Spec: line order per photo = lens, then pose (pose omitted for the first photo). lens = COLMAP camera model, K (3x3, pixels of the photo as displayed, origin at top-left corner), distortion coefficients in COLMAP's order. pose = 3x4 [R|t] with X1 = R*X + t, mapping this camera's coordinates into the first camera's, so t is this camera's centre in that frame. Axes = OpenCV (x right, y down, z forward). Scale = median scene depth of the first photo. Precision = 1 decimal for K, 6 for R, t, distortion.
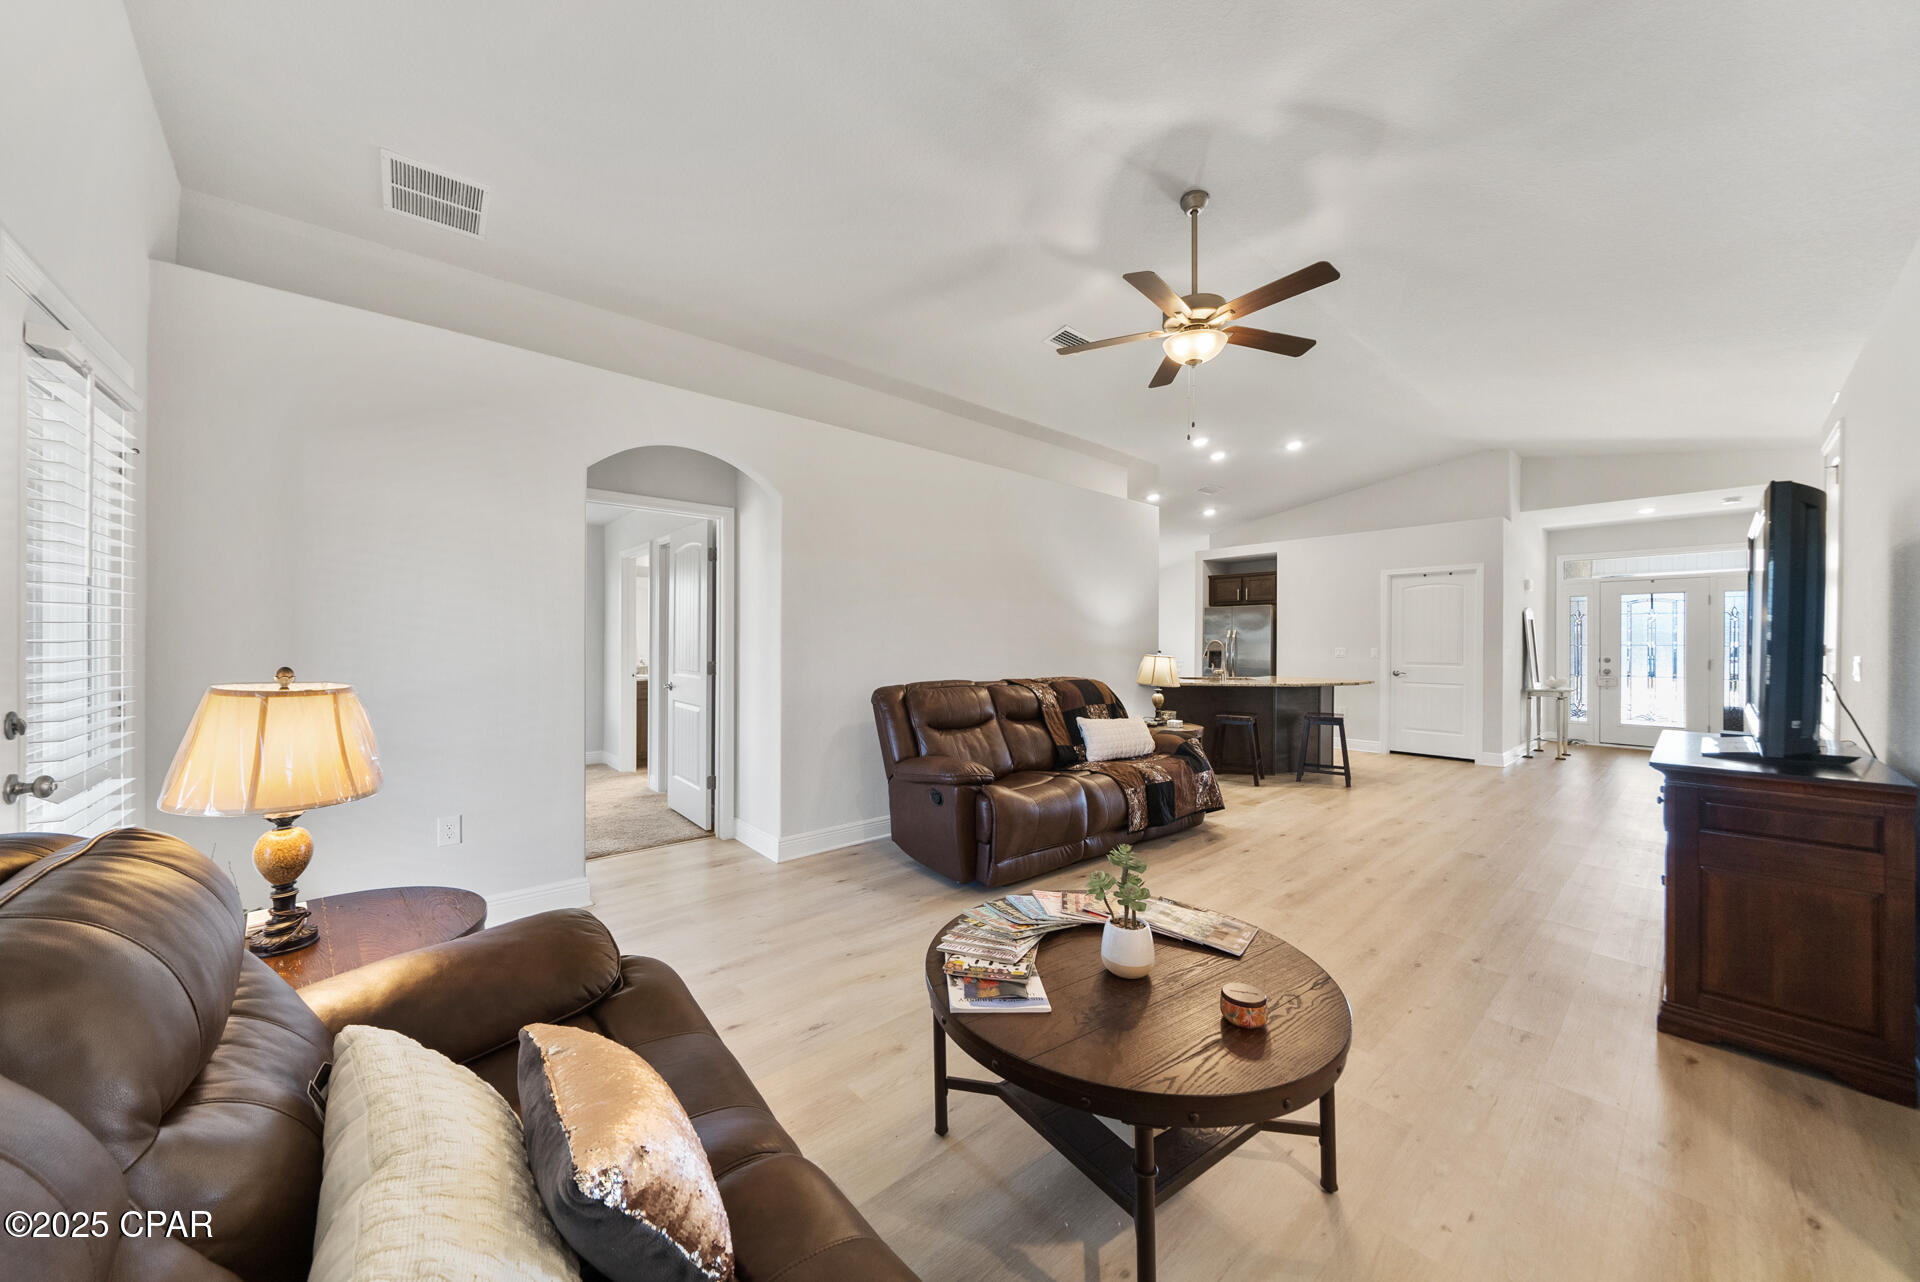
lens RADIAL K [[656.3, 0, 960.0], [0, 656.3, 641.0], [0, 0, 1]] dist [-0.000814, -0.000078]
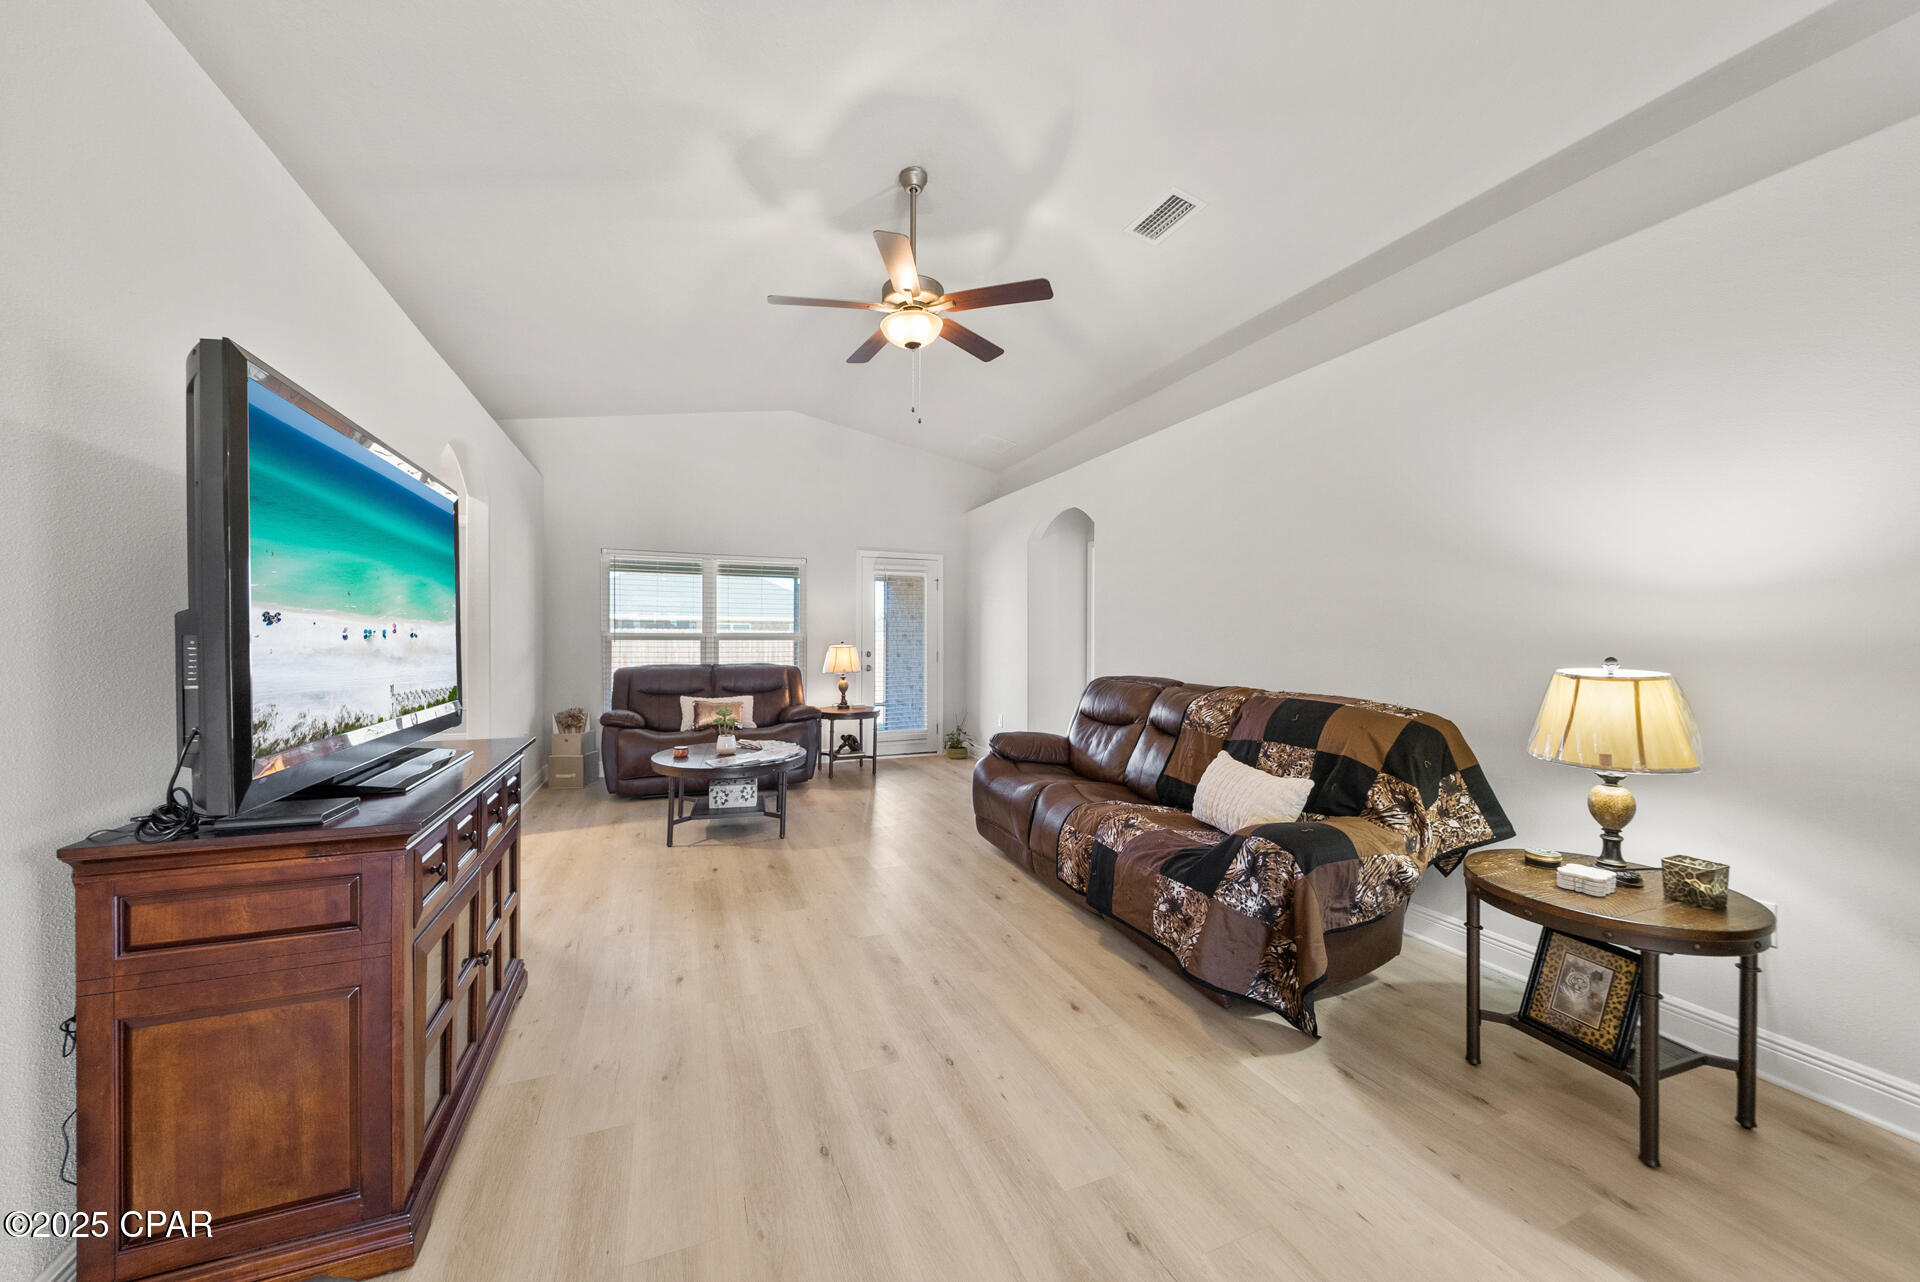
lens RADIAL K [[664.9, 0, 932.8], [0, 664.9, 651.7], [0, 0, 1]] dist [-0.000690, -0.000029]
pose [[-0.341969, 0.013697, -0.939611, 1.116654], [-0.007462, 0.999823, 0.017290, 0.012285], [0.939682, 0.012924, -0.341806, 1.198329]]
